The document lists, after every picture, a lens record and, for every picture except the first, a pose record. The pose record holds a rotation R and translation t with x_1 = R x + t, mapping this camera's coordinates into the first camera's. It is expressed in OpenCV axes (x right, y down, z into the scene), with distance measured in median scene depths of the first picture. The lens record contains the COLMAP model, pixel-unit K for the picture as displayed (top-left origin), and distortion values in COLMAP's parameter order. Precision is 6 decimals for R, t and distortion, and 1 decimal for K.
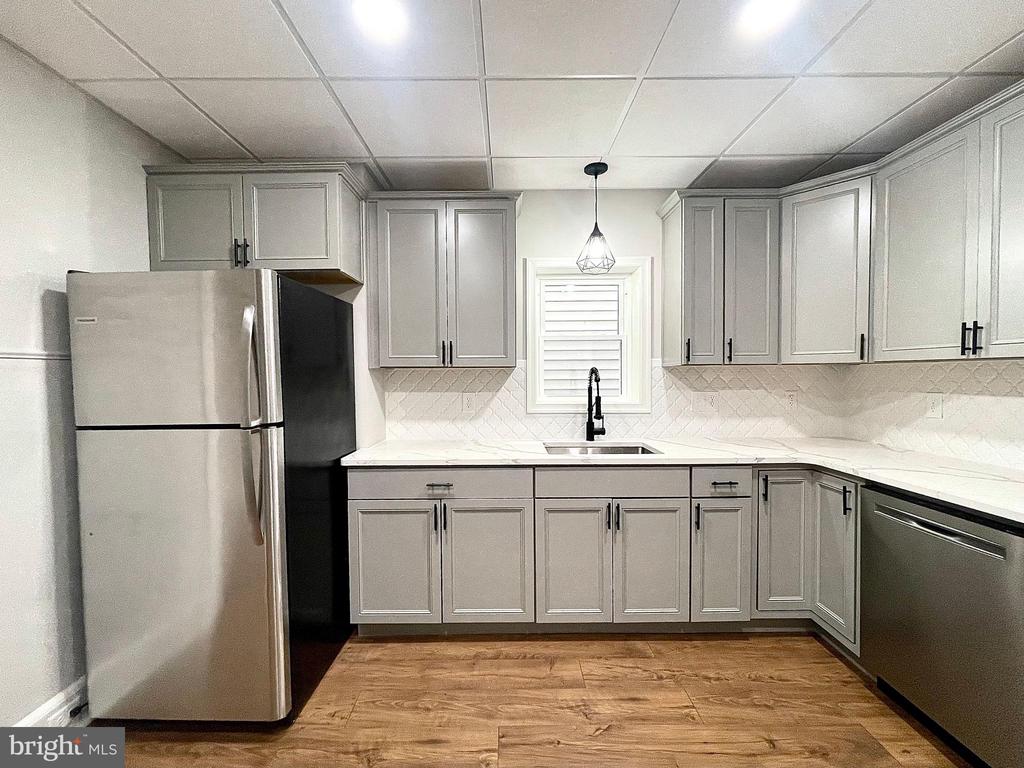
lens RADIAL K [[436.9, 0, 512.0], [0, 436.9, 384.0], [0, 0, 1]] dist [-0.011056, 0.007020]
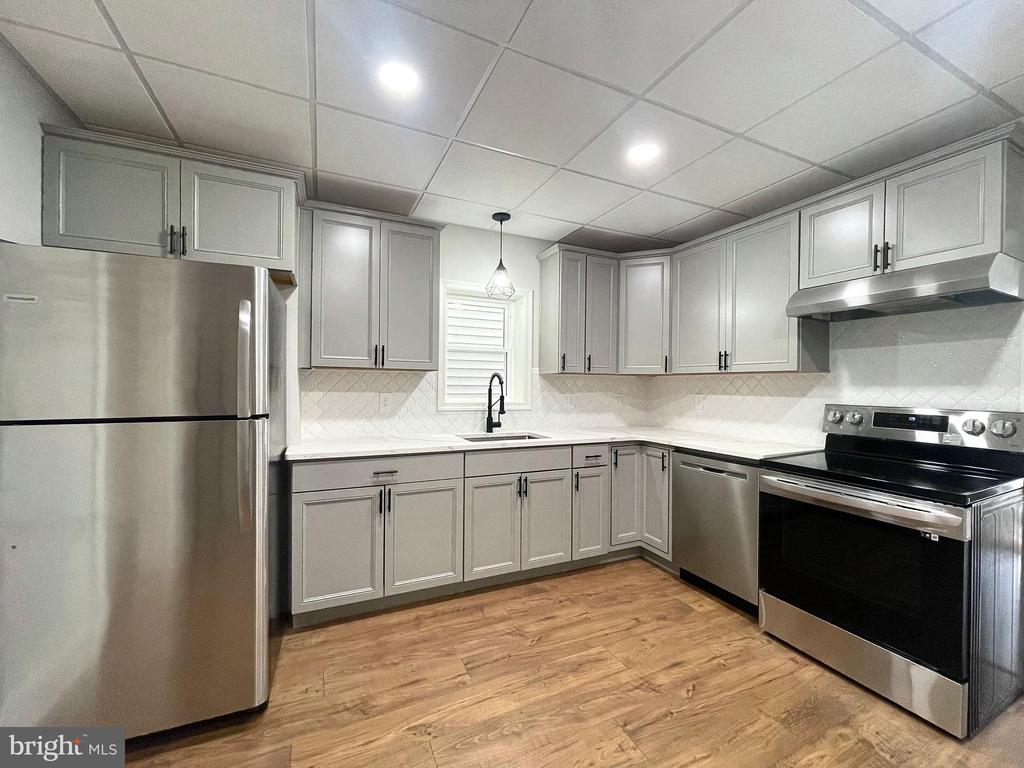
lens RADIAL K [[414.6, 0, 512.0], [0, 414.6, 384.0], [0, 0, 1]] dist [-0.001391, -0.000488]
pose [[0.908242, 0.016820, 0.418107, -0.315011], [-0.006133, 0.999620, -0.026892, 0.029804], [-0.418400, 0.021861, 0.908000, -0.113929]]
